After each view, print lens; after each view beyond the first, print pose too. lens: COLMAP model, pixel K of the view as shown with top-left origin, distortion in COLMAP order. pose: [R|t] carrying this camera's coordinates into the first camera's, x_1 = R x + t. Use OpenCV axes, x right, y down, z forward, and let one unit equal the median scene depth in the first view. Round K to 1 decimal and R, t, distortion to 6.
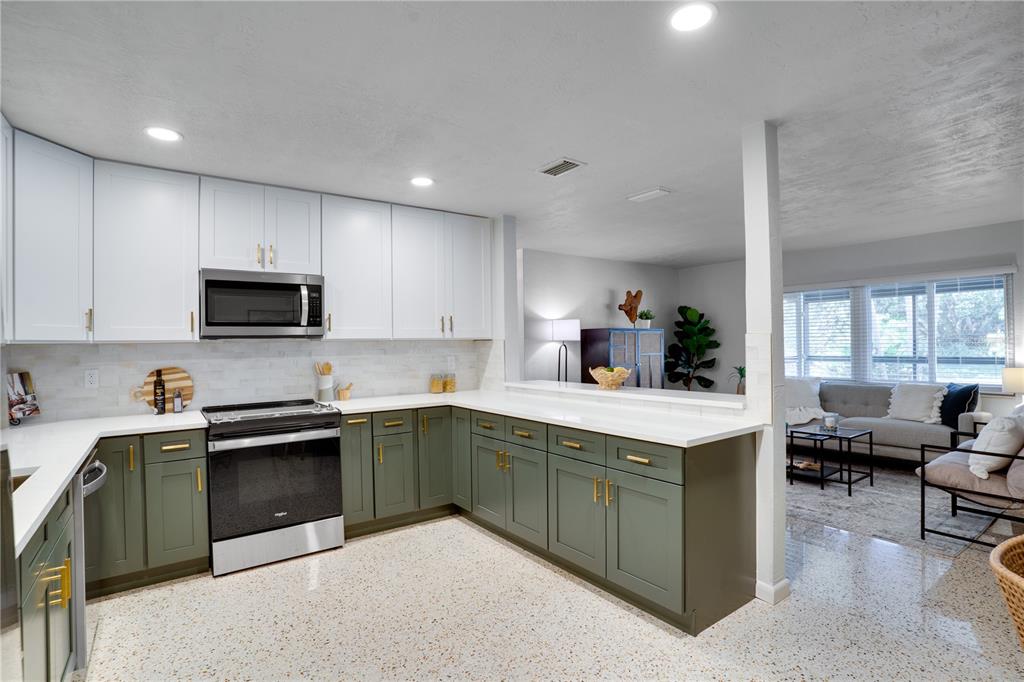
lens RADIAL K [[503.3, 0, 512.0], [0, 503.3, 341.0], [0, 0, 1]] dist [-0.081049, 0.033620]
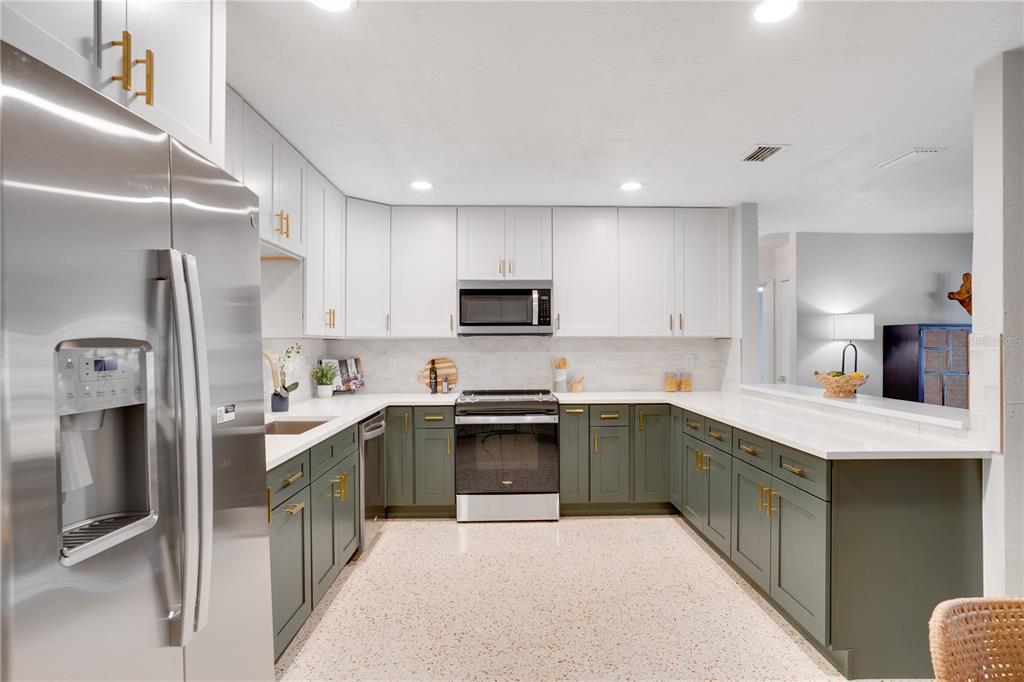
lens RADIAL K [[548.6, 0, 497.0], [0, 548.6, 339.2], [0, 0, 1]] dist [-0.090285, 0.047146]
pose [[0.810671, 0.008482, -0.585440, 0.258270], [-0.006238, 0.999963, 0.005850, -0.004783], [0.585468, -0.001090, 0.810695, -0.085606]]
